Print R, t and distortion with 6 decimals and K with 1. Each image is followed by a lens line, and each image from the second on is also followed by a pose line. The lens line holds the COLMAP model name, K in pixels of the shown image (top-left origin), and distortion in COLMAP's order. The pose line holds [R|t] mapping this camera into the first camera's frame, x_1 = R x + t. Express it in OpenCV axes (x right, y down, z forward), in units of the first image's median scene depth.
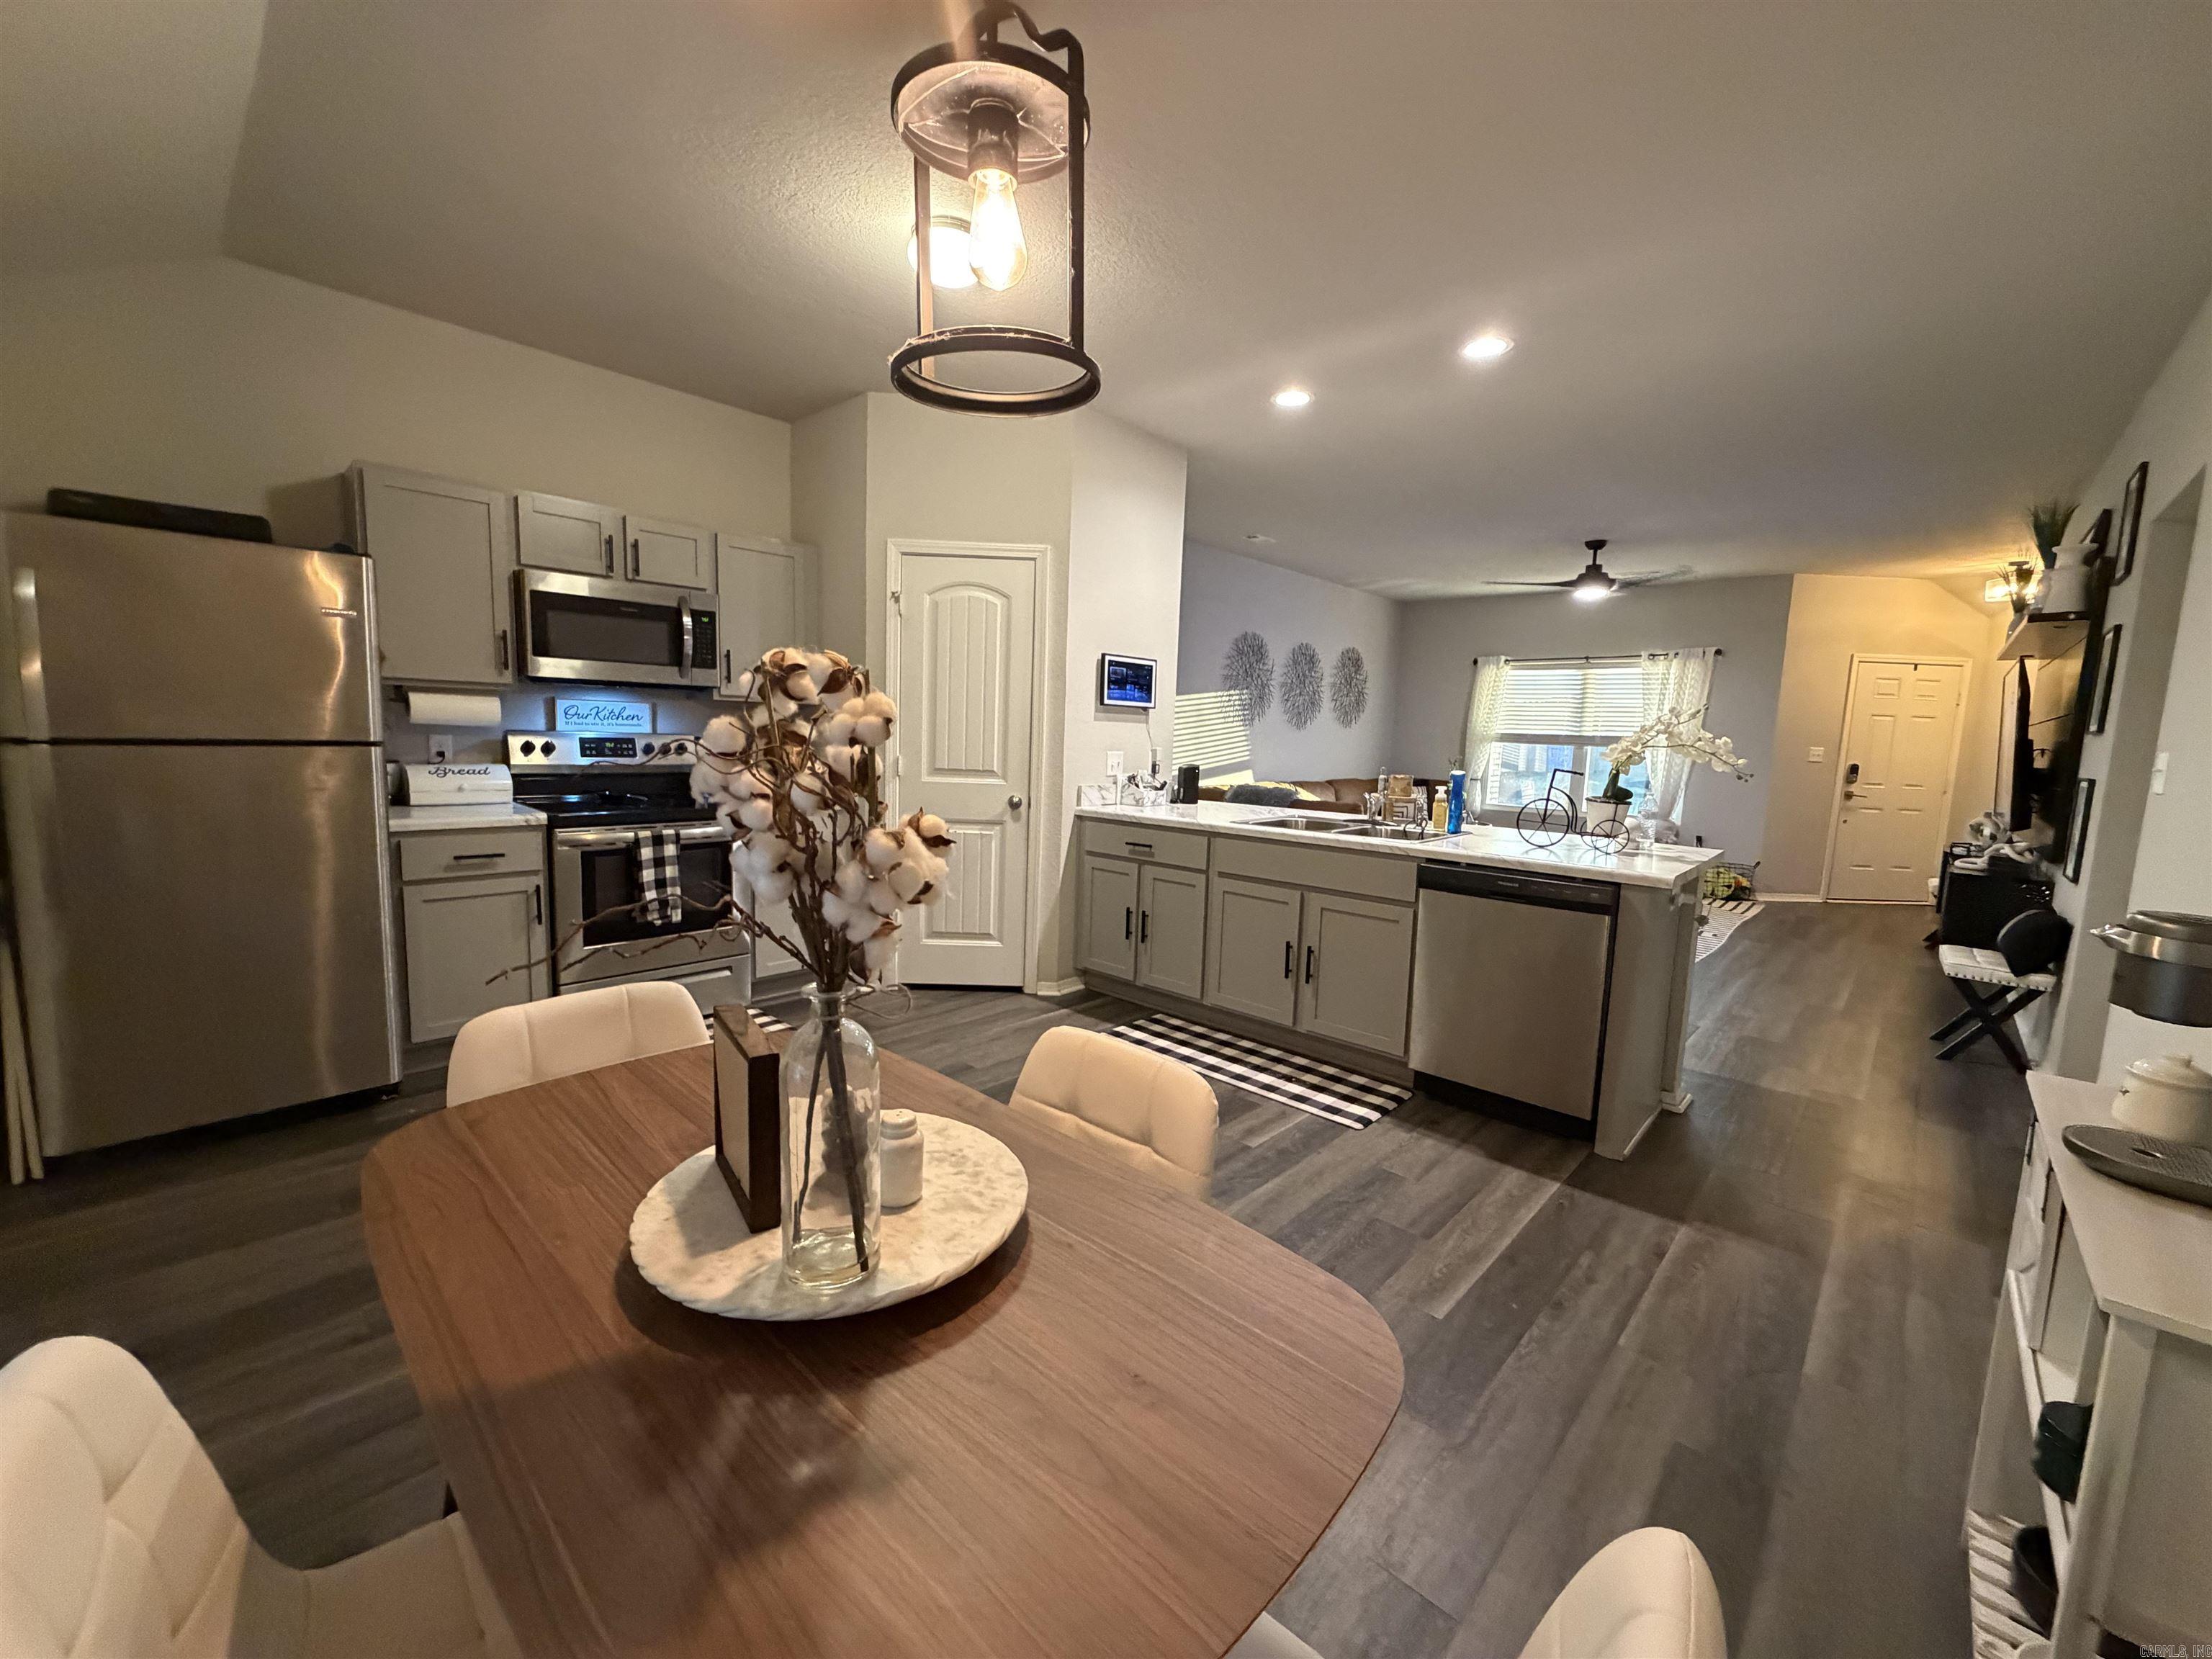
lens RADIAL K [[885.3, 0, 1099.8], [0, 885.3, 831.4], [0, 0, 1]] dist [0.001106, 0.000044]
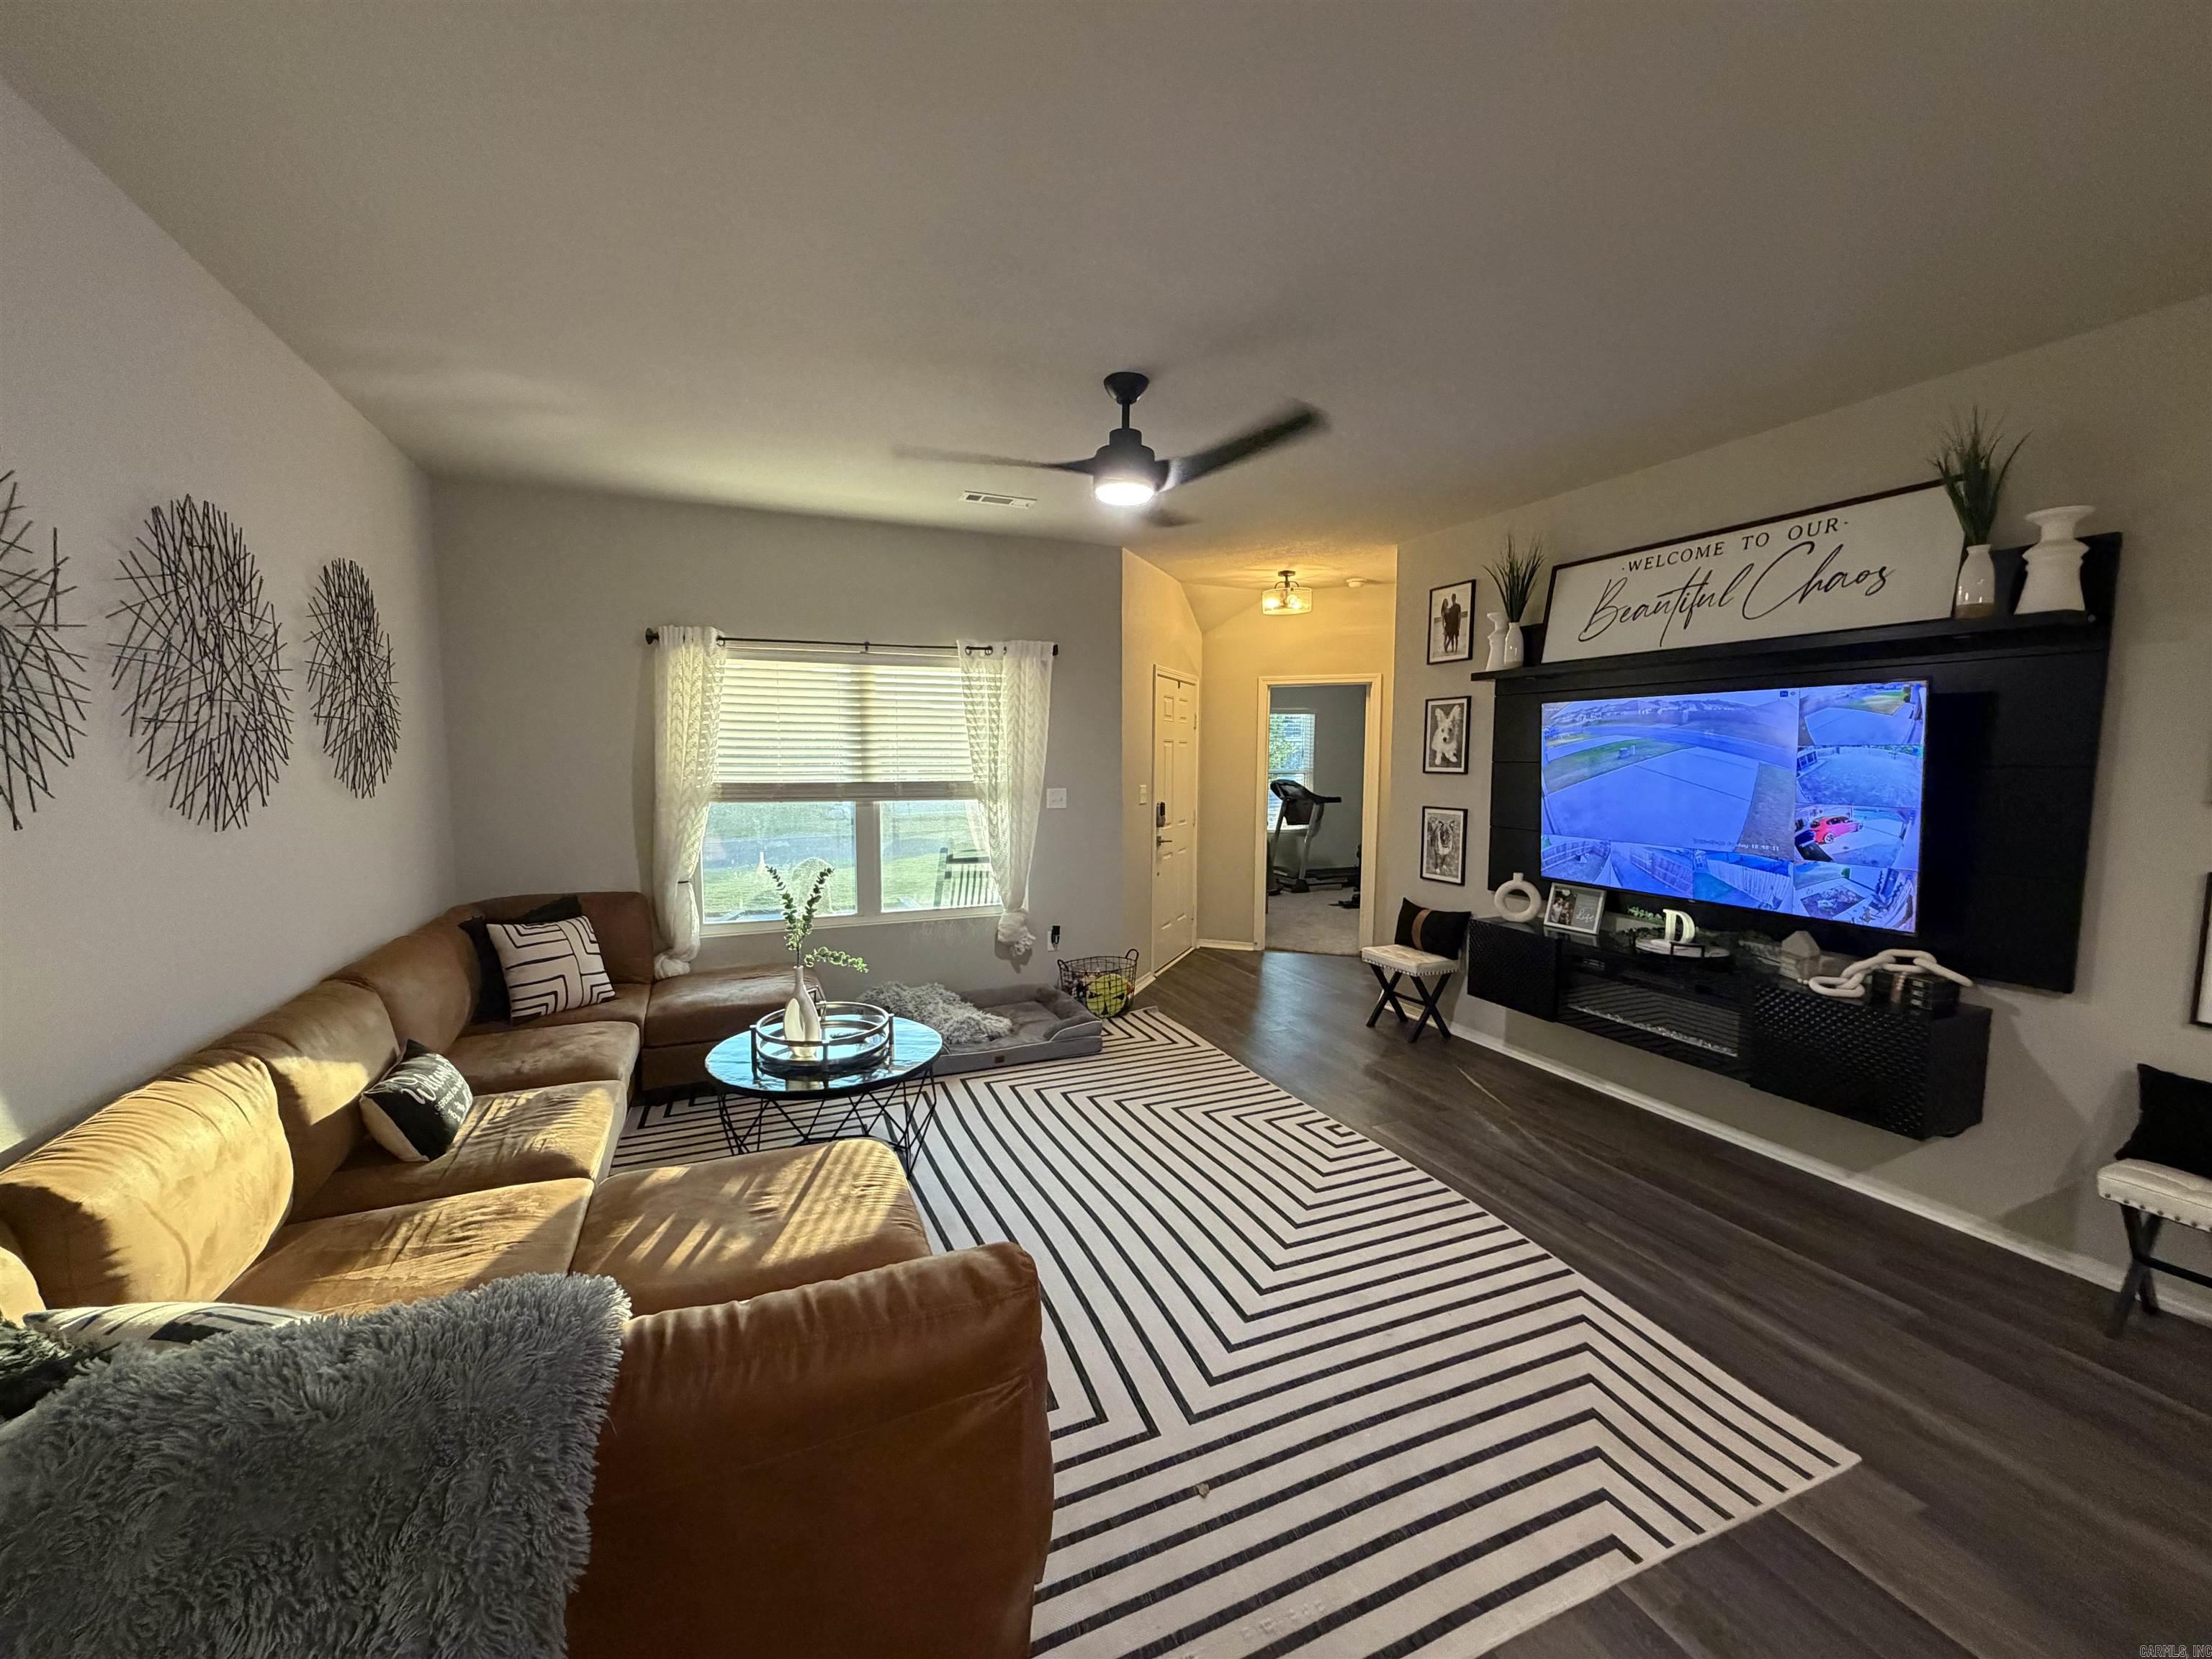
lens RADIAL K [[876.2, 0, 1101.6], [0, 876.2, 831.1], [0, 0, 1]] dist [0.000016, -0.000080]
pose [[0.408889, -0.113722, 0.905470, 0.202986], [0.118570, 0.990415, 0.070847, -0.215102], [-0.904848, 0.078393, 0.418454, 1.370171]]
